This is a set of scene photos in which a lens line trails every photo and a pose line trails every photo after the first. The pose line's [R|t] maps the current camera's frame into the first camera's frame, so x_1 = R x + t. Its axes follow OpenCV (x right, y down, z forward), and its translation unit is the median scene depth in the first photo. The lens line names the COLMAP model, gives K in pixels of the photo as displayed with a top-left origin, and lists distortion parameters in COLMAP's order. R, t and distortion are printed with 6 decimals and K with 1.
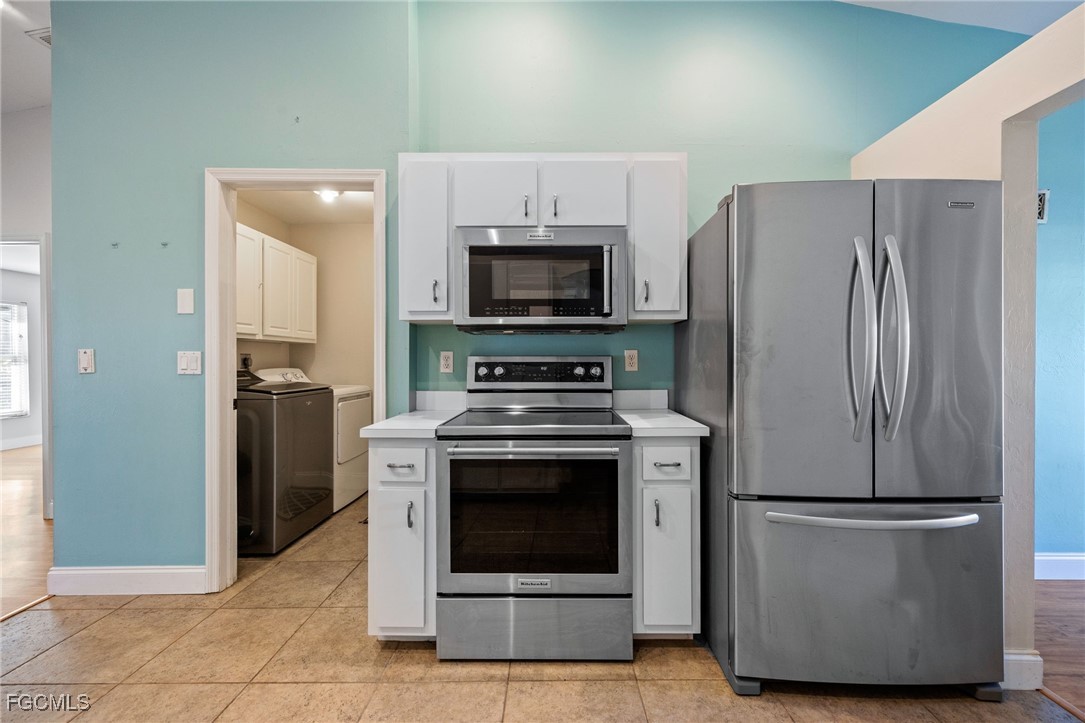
lens RADIAL K [[424.7, 0, 541.3], [0, 424.7, 360.0], [0, 0, 1]] dist [-0.002647, -0.000184]
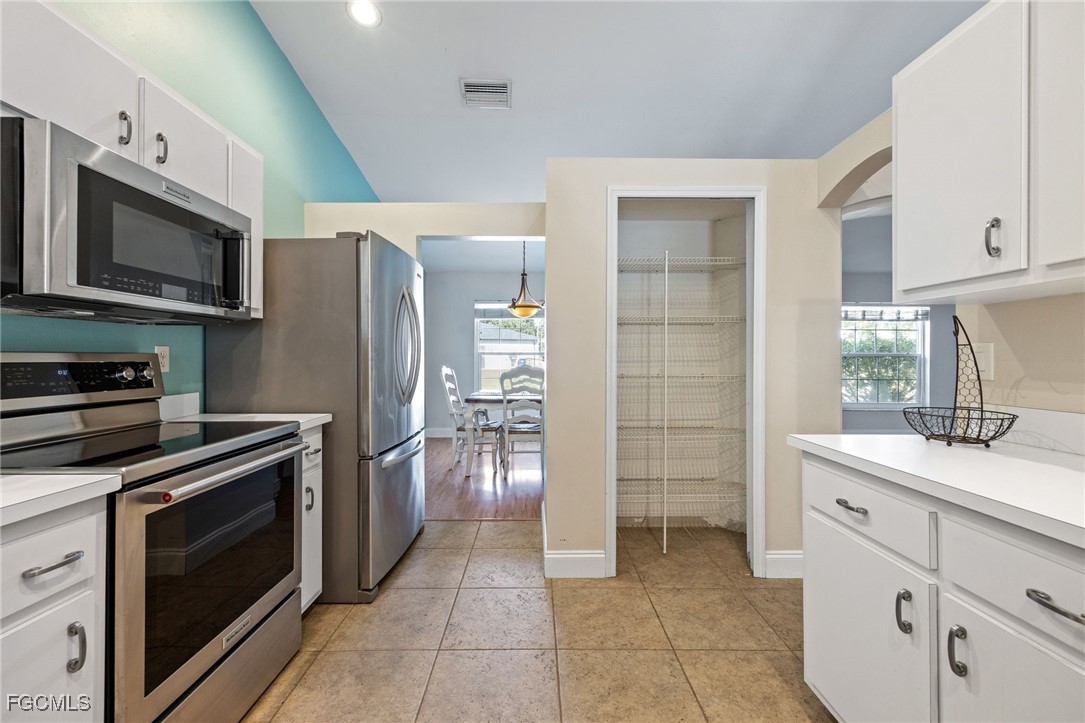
lens RADIAL K [[440.5, 0, 537.1], [0, 440.5, 355.5], [0, 0, 1]] dist [0.000903, 0.000409]
pose [[-0.000395, 0.005230, 0.999986, -0.769090], [0.003682, 0.999980, -0.005229, 0.000781], [-0.999993, 0.003680, -0.000414, 0.369966]]
